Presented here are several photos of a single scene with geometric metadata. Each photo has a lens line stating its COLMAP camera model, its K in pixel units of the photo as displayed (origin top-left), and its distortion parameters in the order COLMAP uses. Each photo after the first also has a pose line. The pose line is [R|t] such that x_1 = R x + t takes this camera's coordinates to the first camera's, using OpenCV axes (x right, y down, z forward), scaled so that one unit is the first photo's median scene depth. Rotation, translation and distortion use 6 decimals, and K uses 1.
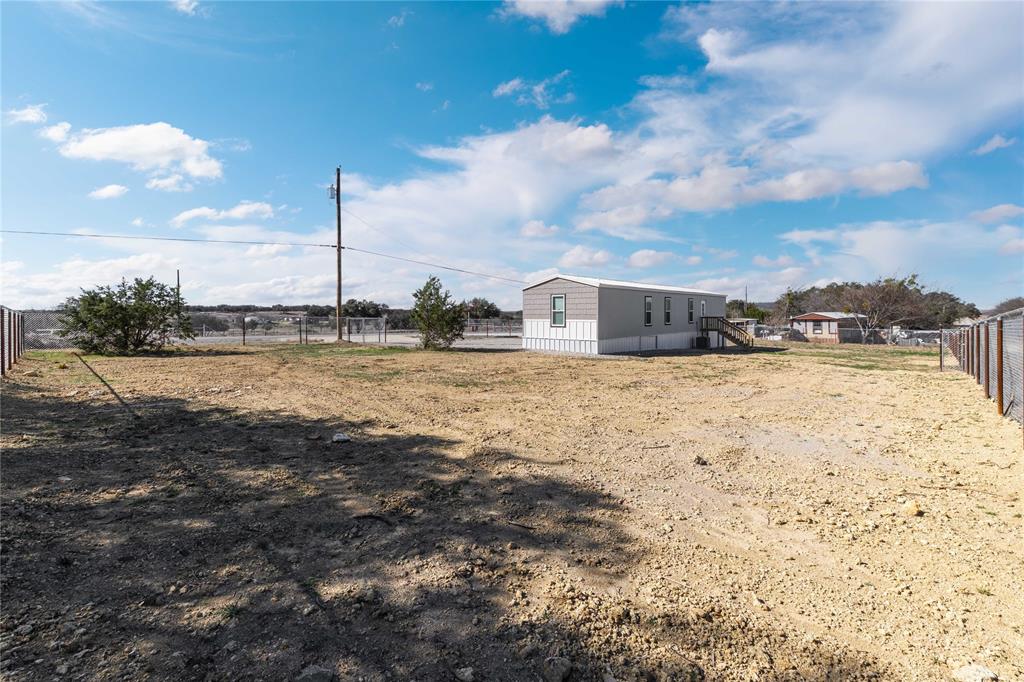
lens RADIAL K [[444.3, 0, 508.6], [0, 444.3, 316.5], [0, 0, 1]] dist [0.012743, -0.000034]
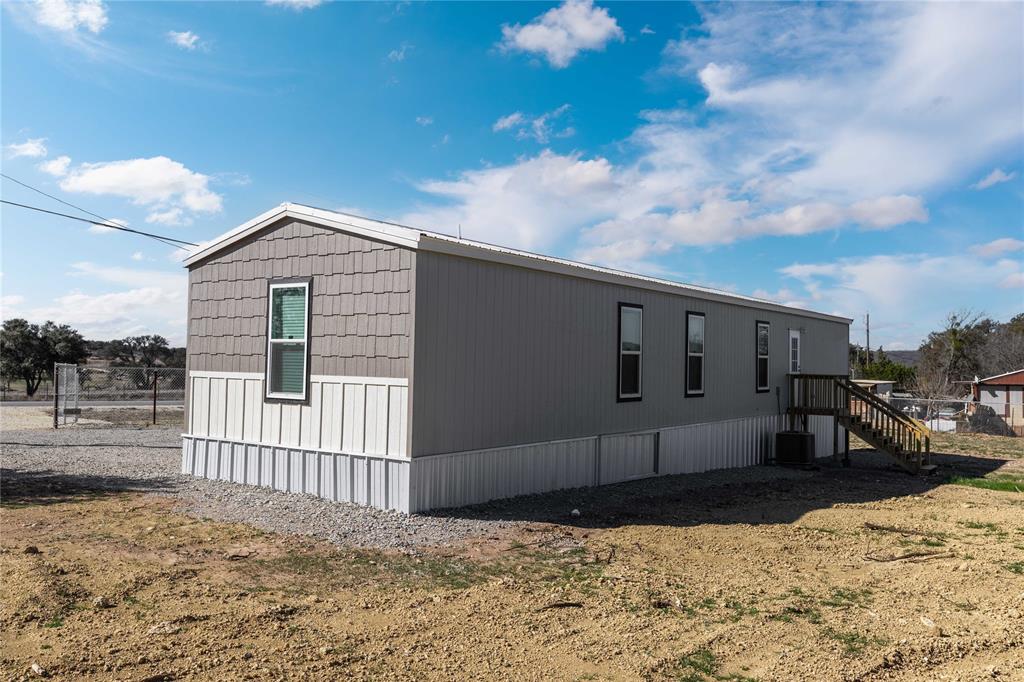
lens RADIAL K [[863.3, 0, 512.0], [0, 863.3, 341.0], [0, 0, 1]] dist [0.000088, -0.000620]
pose [[0.993920, 0.022595, 0.107757, 0.177546], [-0.019198, 0.999289, -0.032456, 0.001152], [-0.108414, 0.030190, 0.993647, 0.438502]]
